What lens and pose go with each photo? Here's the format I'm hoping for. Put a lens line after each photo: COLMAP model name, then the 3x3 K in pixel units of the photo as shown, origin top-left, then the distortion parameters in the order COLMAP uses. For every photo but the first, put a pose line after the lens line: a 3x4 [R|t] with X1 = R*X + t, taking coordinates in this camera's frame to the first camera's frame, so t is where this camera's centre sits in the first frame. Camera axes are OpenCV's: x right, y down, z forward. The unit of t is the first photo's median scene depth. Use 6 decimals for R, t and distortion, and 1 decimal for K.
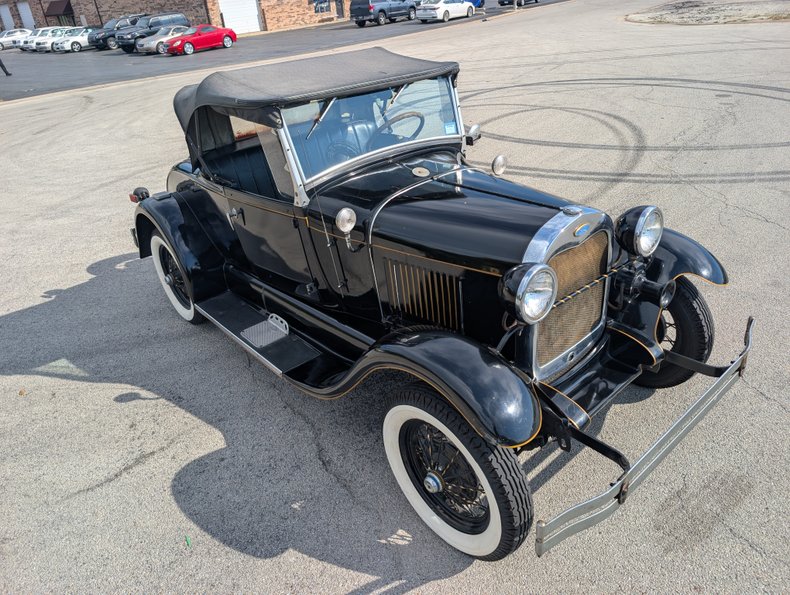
lens RADIAL K [[571.0, 0, 403.1], [0, 571.0, 294.6], [0, 0, 1]] dist [0.004508, -0.006134]
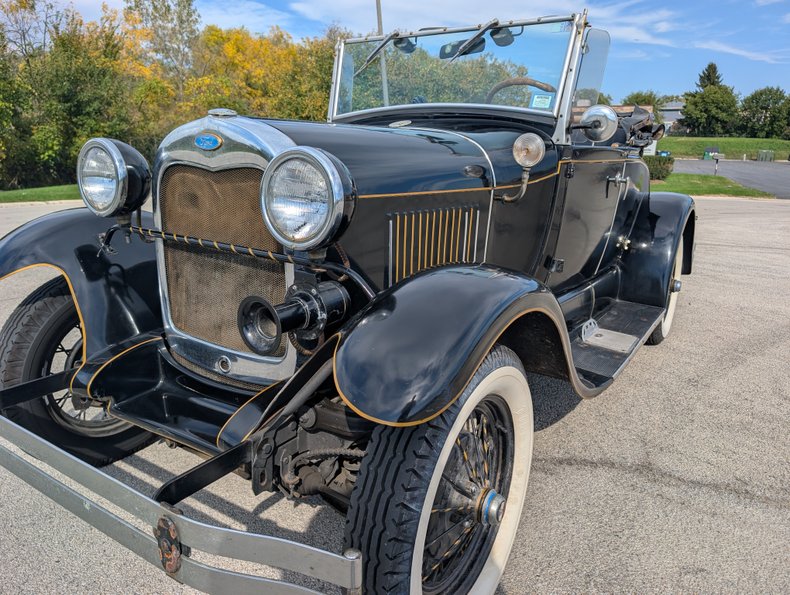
lens RADIAL K [[573.0, 0, 395.2], [0, 573.0, 303.1], [0, 0, 1]] dist [0.001425, 0.000616]
pose [[0.259056, 0.332956, -0.906659, 0.707138], [-0.493135, 0.852730, 0.172250, -0.120066], [0.830487, 0.402483, 0.385097, 0.689208]]
